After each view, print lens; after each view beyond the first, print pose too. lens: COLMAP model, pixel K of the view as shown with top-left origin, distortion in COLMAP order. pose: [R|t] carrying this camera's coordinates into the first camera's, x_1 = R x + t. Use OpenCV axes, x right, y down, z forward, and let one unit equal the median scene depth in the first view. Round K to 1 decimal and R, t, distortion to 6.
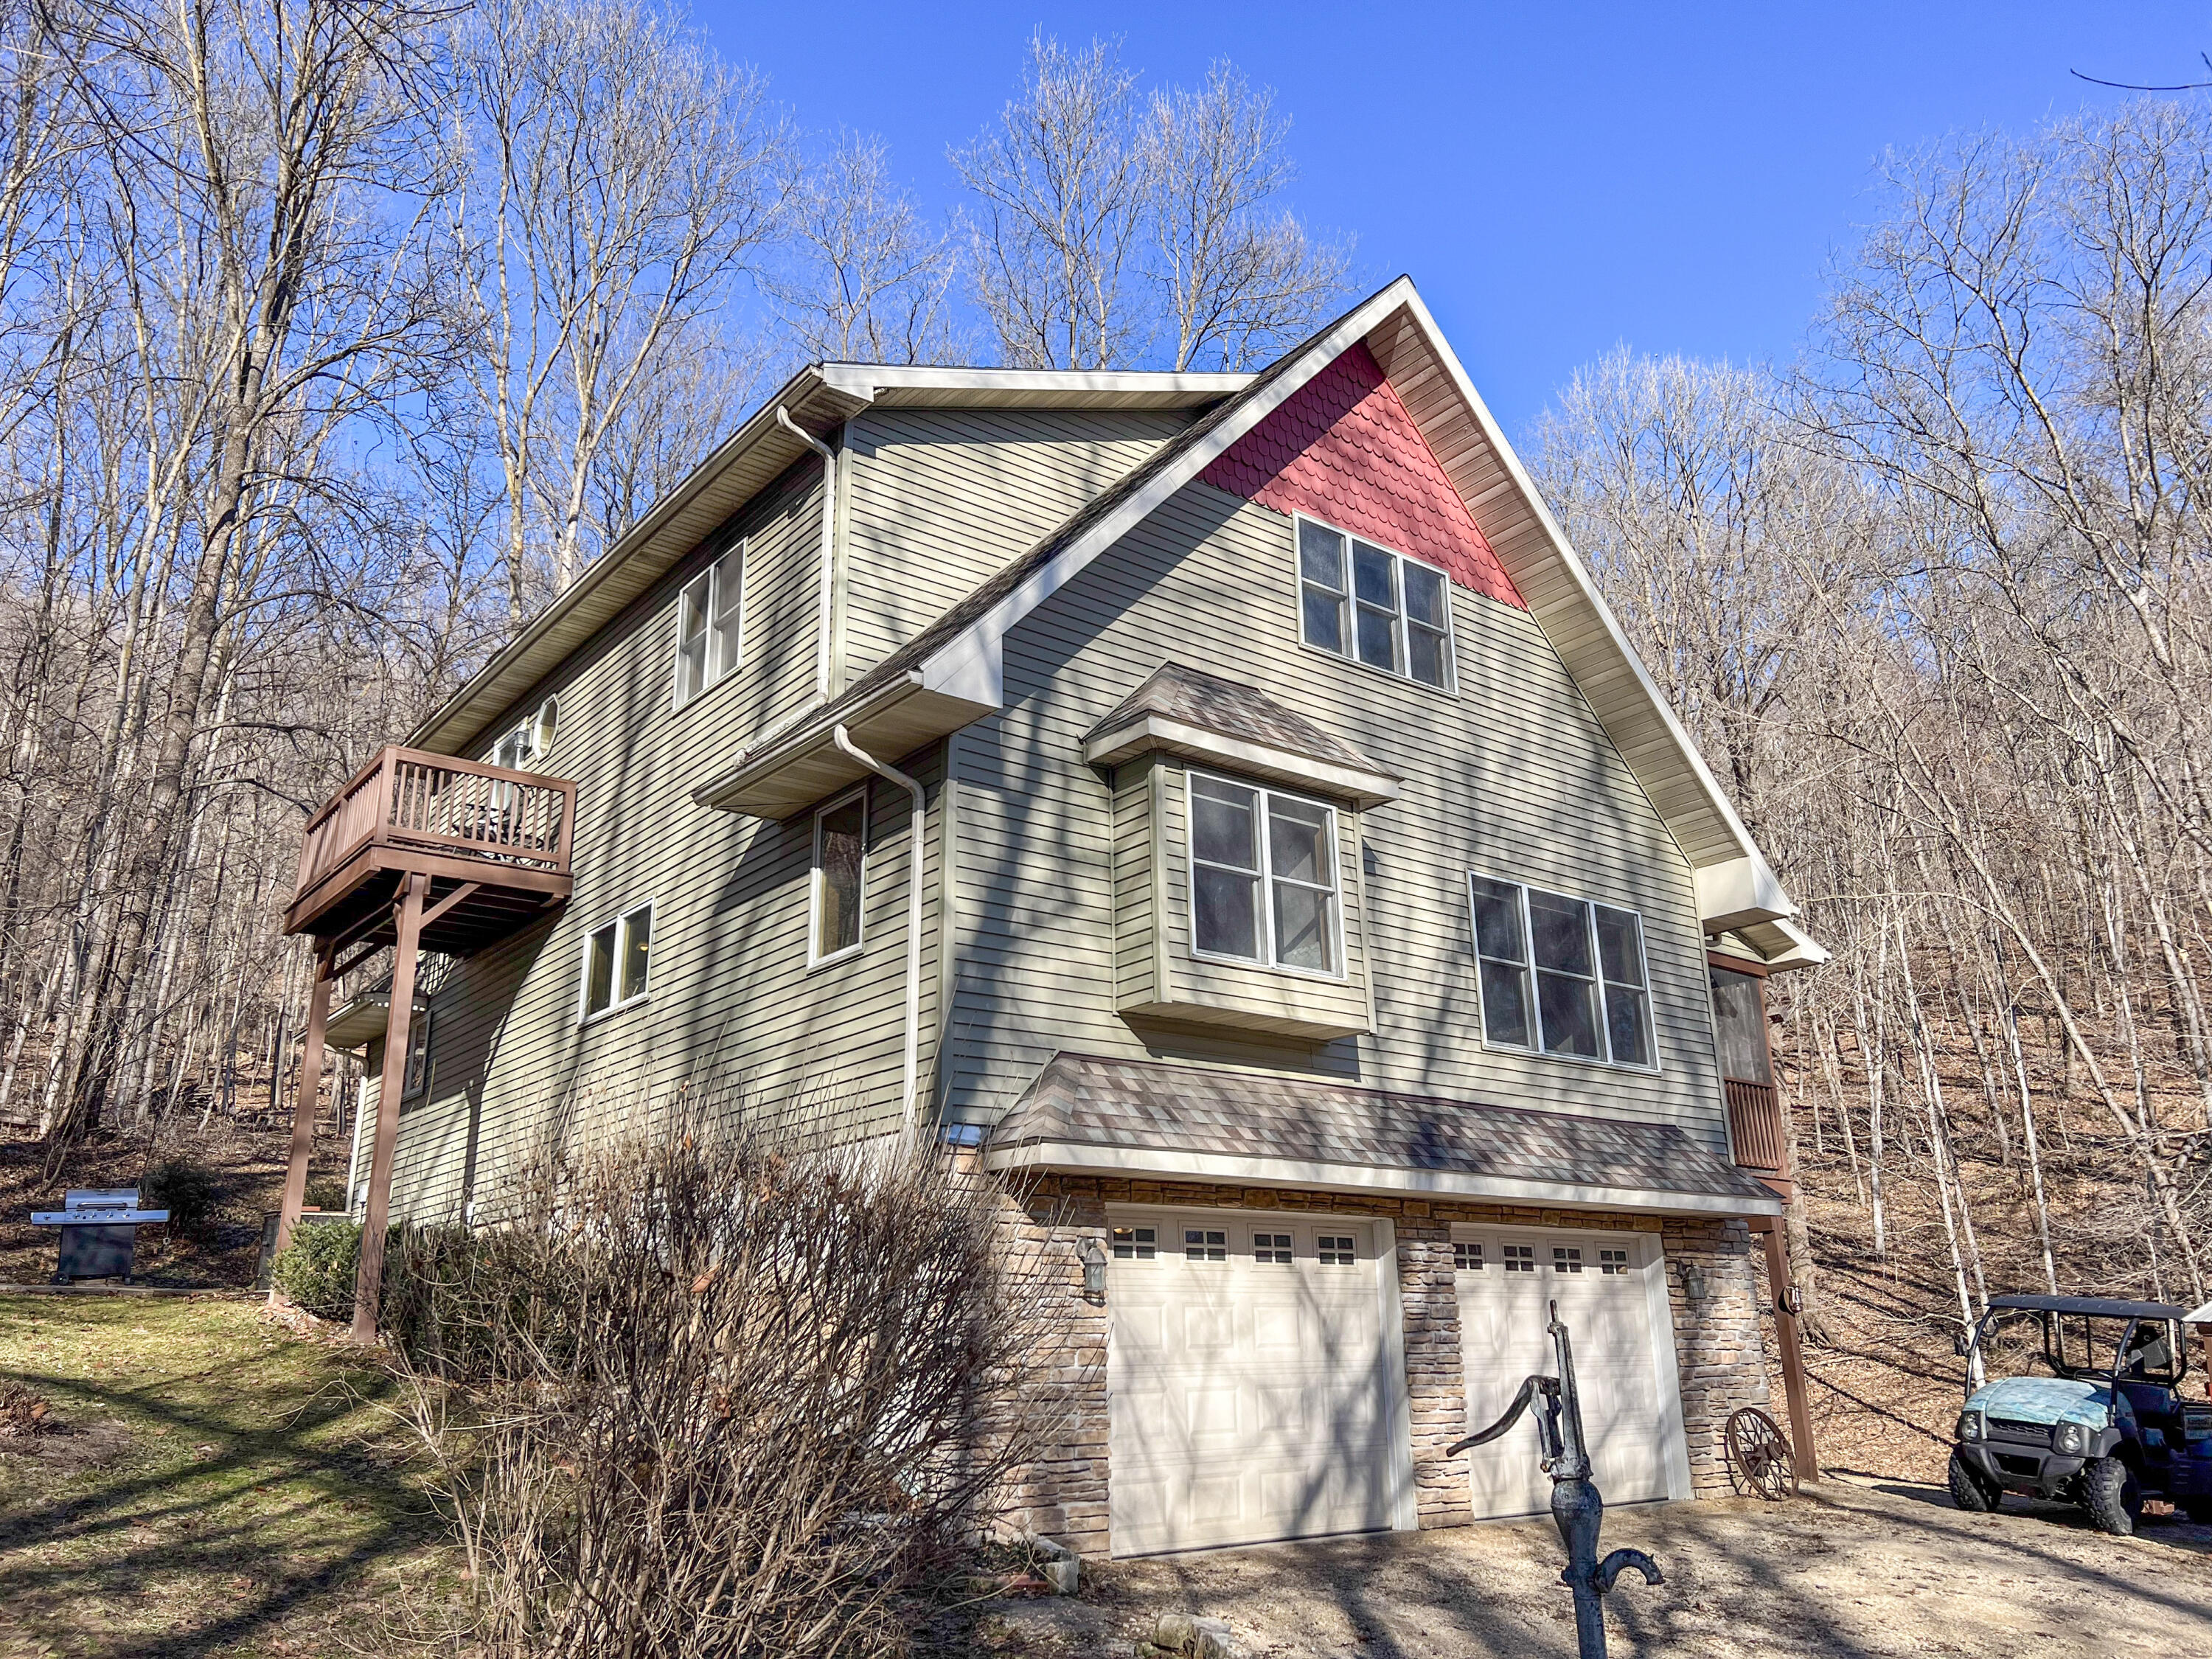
lens RADIAL K [[1667.2, 0, 1106.3], [0, 1667.2, 824.2], [0, 0, 1]] dist [0.000776, -0.002711]
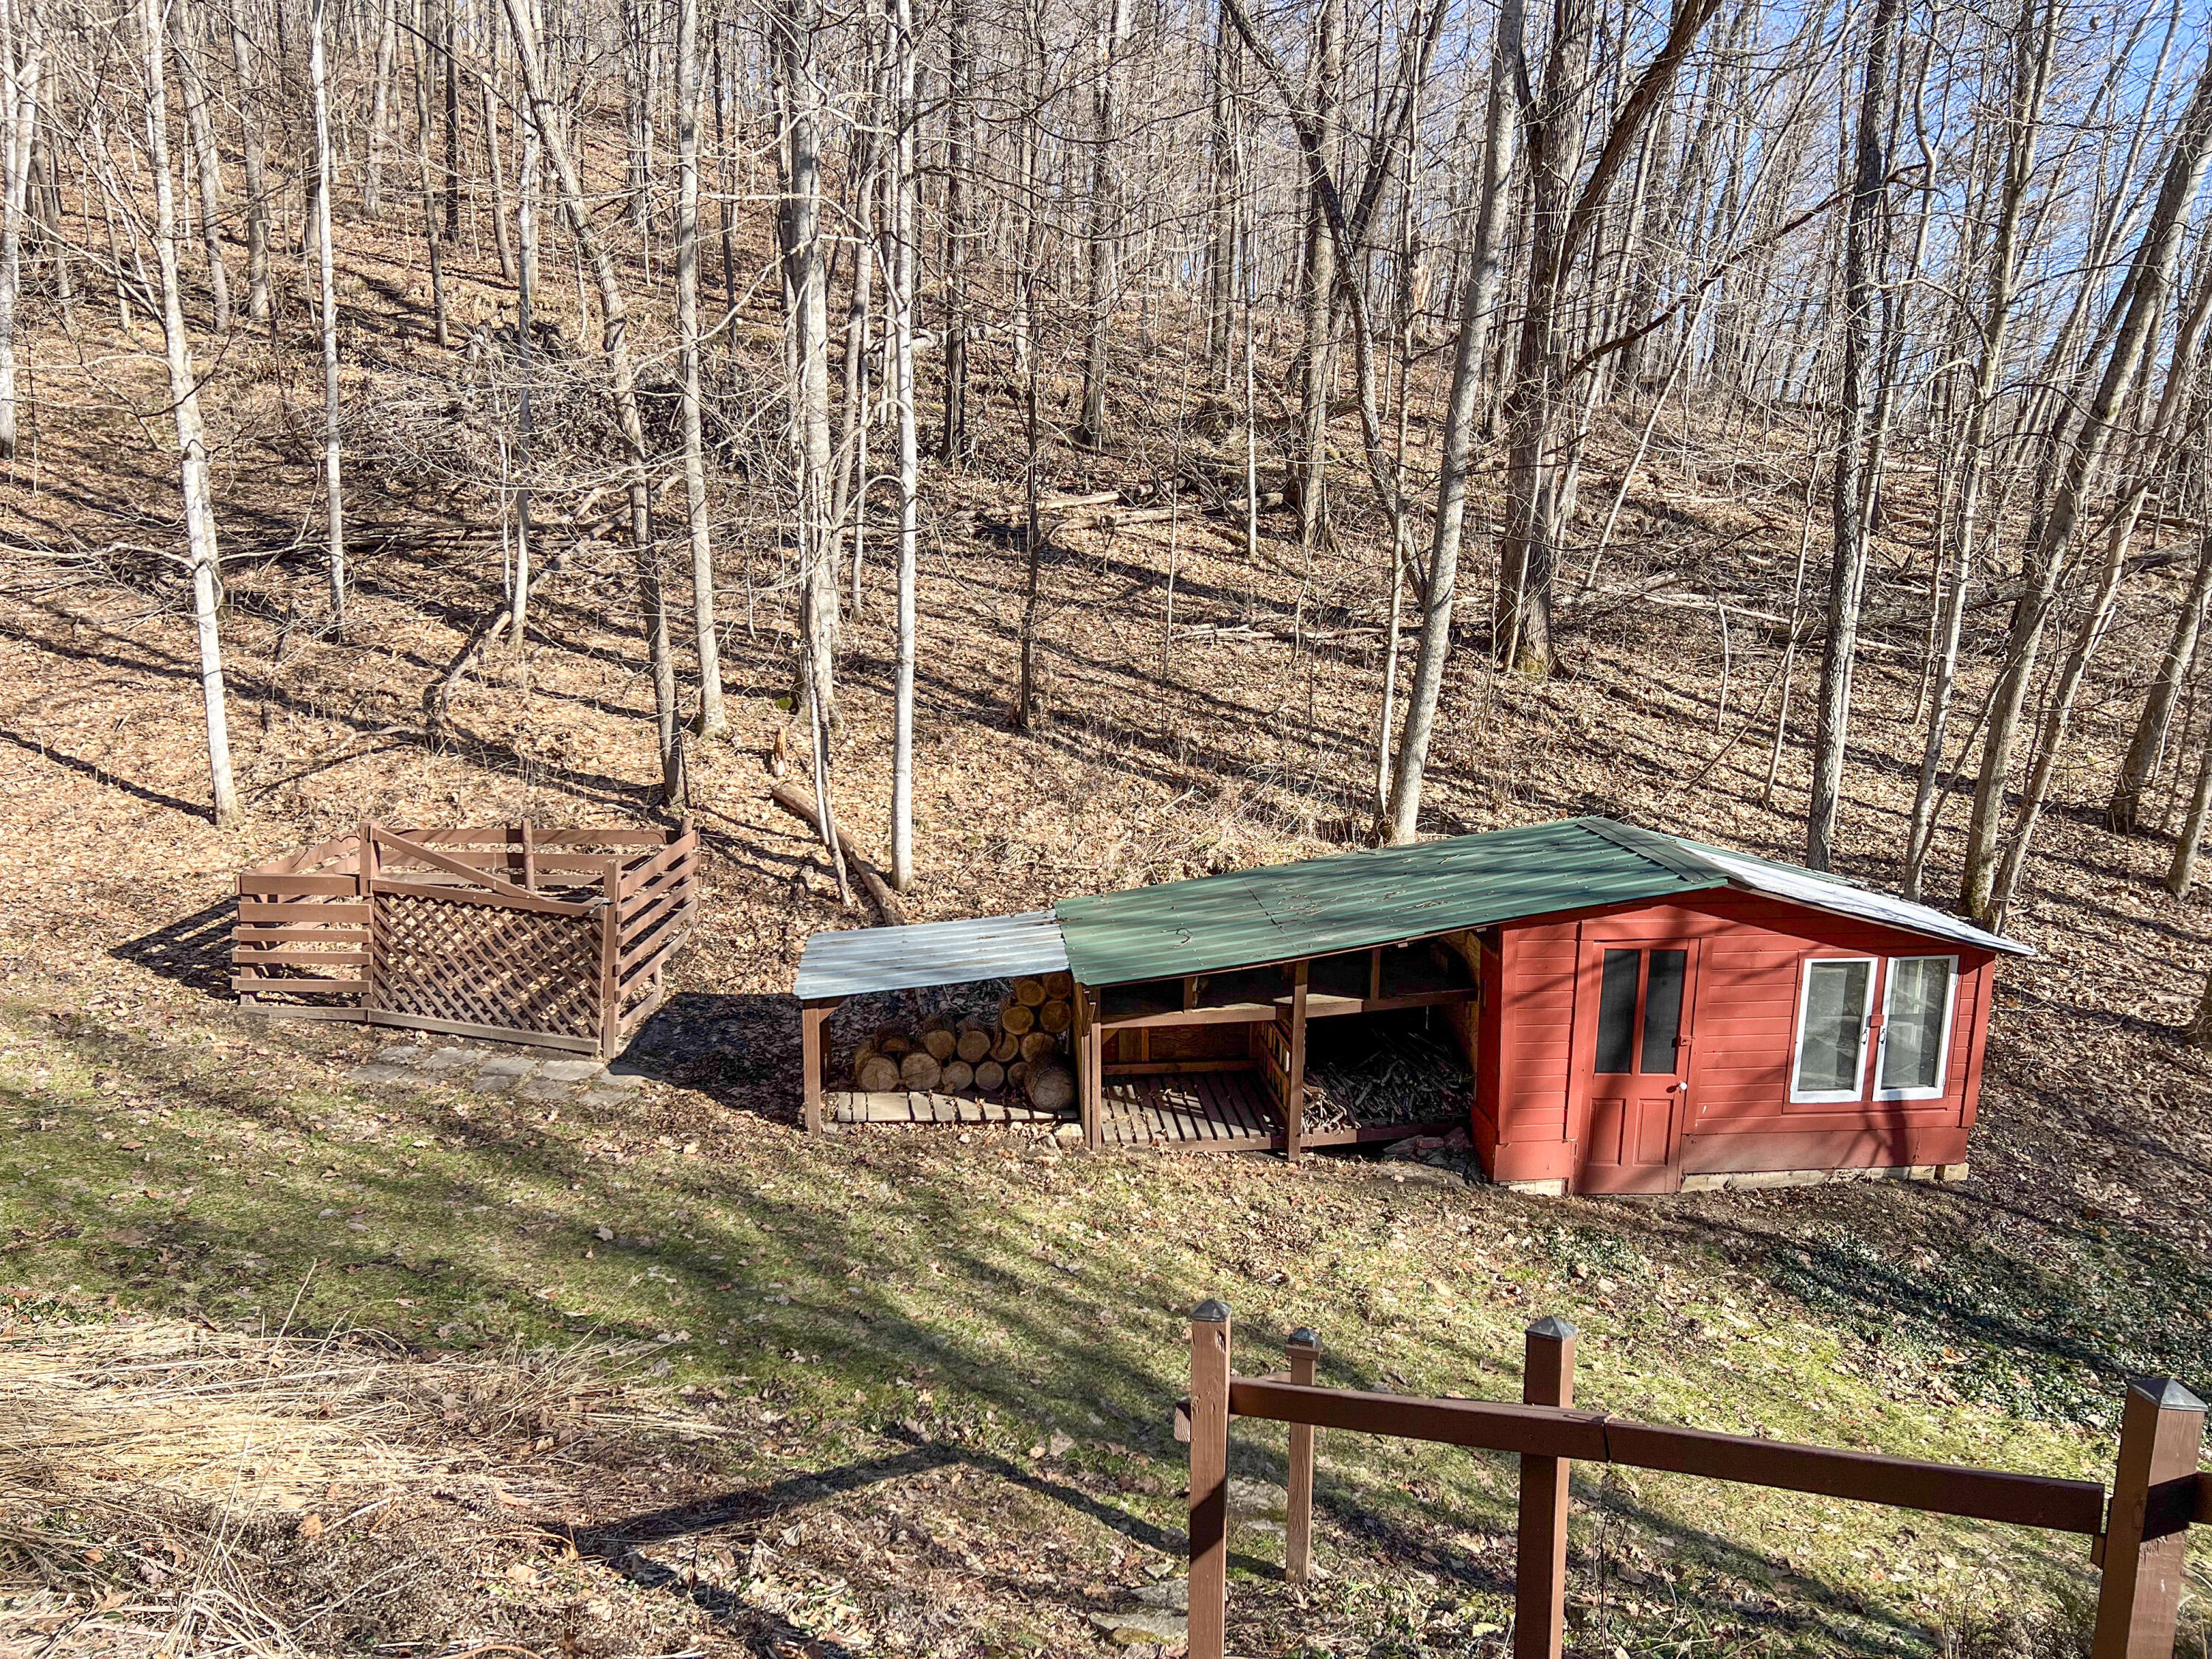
lens RADIAL K [[1667.2, 0, 1107.2], [0, 1667.2, 828.4], [0, 0, 1]] dist [0.000776, -0.002711]
pose [[0.535628, -0.106008, 0.837774, 0.201034], [-0.268464, 0.919242, 0.287959, 0.131618], [-0.800643, -0.379151, 0.463913, 0.443334]]
